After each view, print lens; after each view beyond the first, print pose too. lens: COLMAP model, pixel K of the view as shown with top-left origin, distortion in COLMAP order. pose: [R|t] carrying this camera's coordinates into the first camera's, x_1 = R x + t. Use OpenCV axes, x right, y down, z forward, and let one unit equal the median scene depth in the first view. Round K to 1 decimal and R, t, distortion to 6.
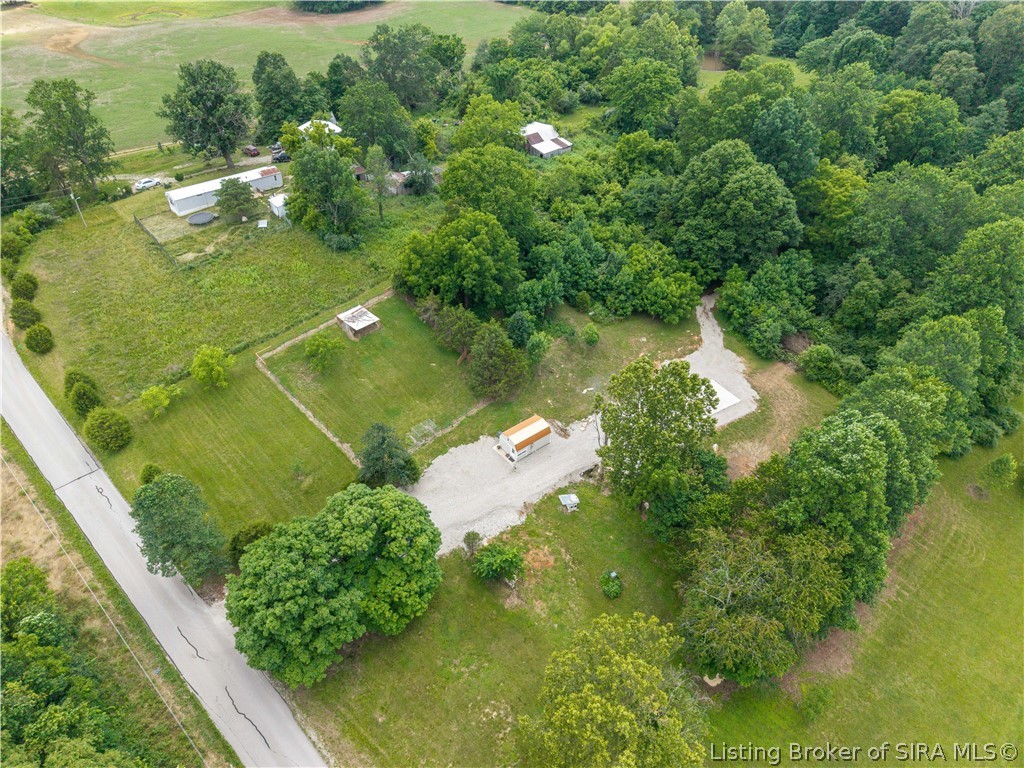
lens RADIAL K [[659.3, 0, 489.5], [0, 659.3, 403.0], [0, 0, 1]] dist [0.010221, -0.001499]
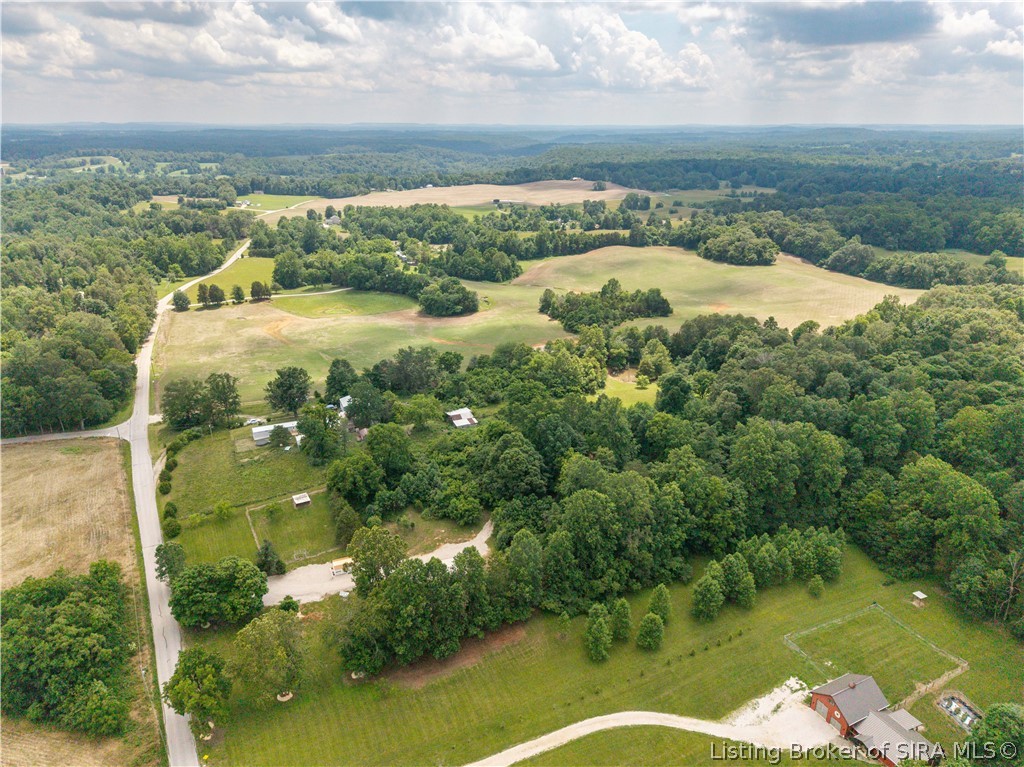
lens RADIAL K [[691.1, 0, 497.5], [0, 691.1, 385.2], [0, 0, 1]] dist [0.005107, -0.004258]
pose [[0.957680, 0.082076, -0.275884, 0.848548], [-0.176079, 0.925273, -0.335955, 0.142058], [0.227695, 0.370315, 0.900568, -0.817388]]
